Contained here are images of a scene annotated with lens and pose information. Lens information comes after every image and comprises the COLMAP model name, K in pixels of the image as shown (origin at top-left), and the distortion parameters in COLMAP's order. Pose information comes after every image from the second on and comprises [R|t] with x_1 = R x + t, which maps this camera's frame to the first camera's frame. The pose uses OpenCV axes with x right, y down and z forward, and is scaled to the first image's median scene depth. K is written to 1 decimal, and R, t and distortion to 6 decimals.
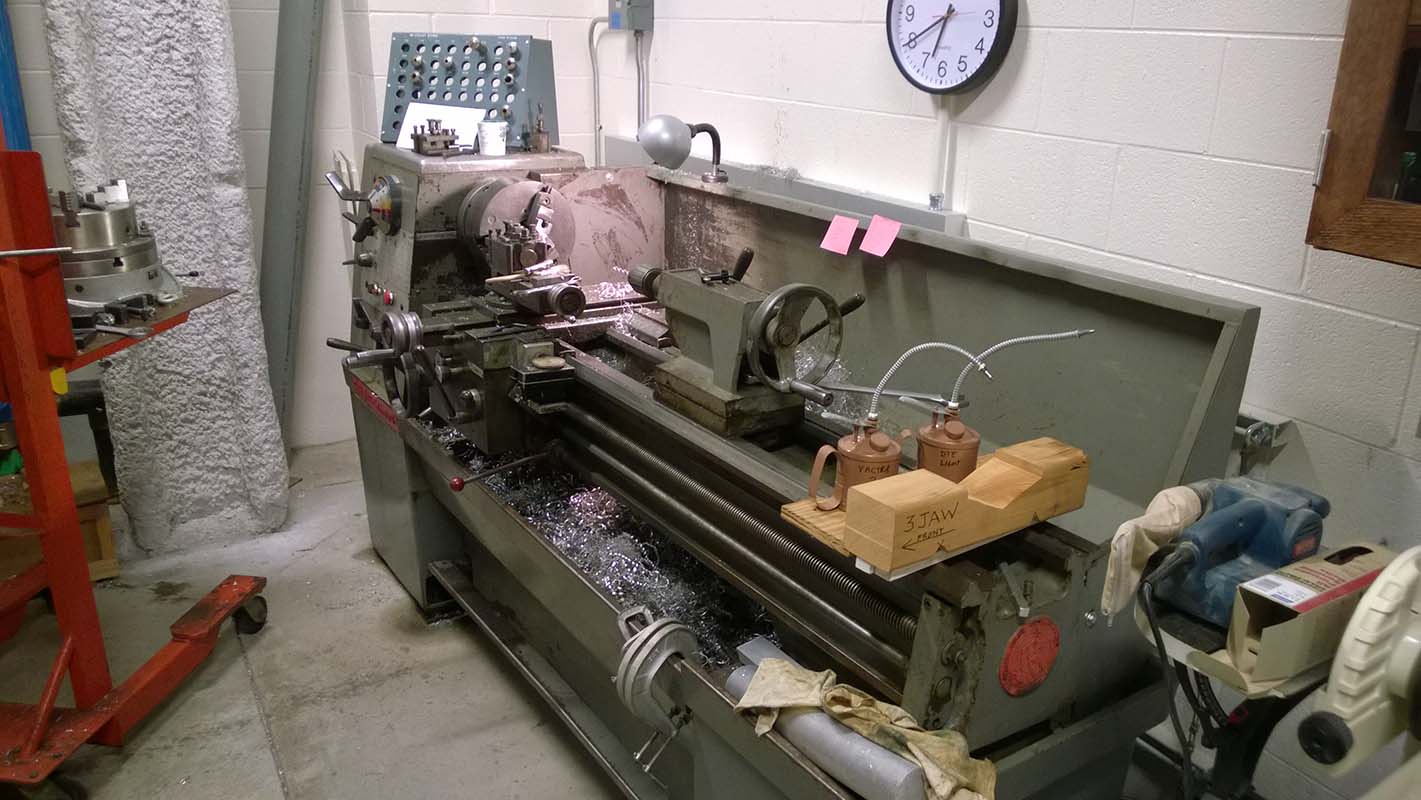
lens RADIAL K [[1163.4, 0, 709.9], [0, 1163.4, 427.9], [0, 0, 1]] dist [0.013036, -0.016488]
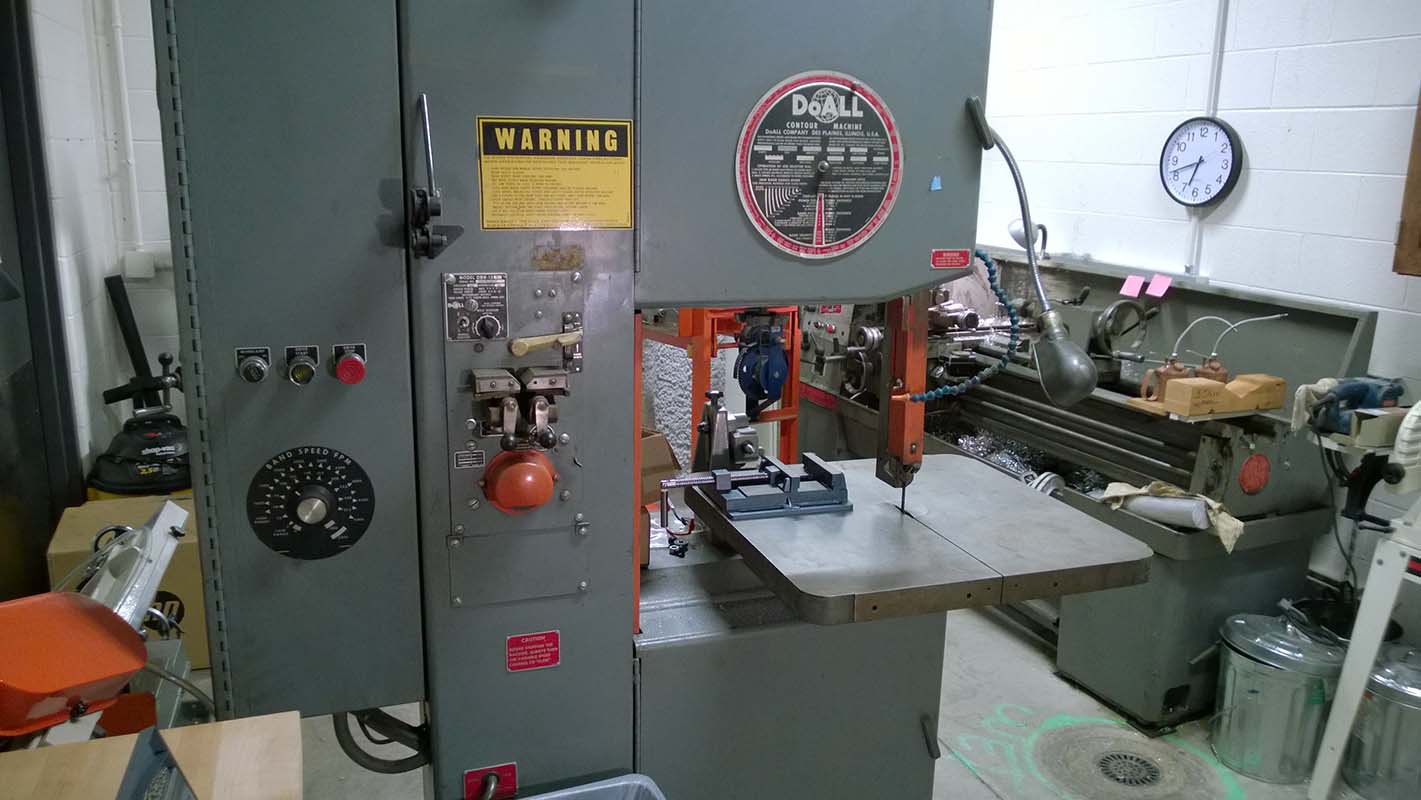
lens RADIAL K [[1163.4, 0, 709.9], [0, 1163.4, 427.9], [0, 0, 1]] dist [0.013036, -0.016488]
pose [[0.988552, 0.032264, -0.147387, -0.299036], [-0.046887, 0.994195, -0.096840, 0.291095], [0.143407, 0.102642, 0.984327, -0.932436]]
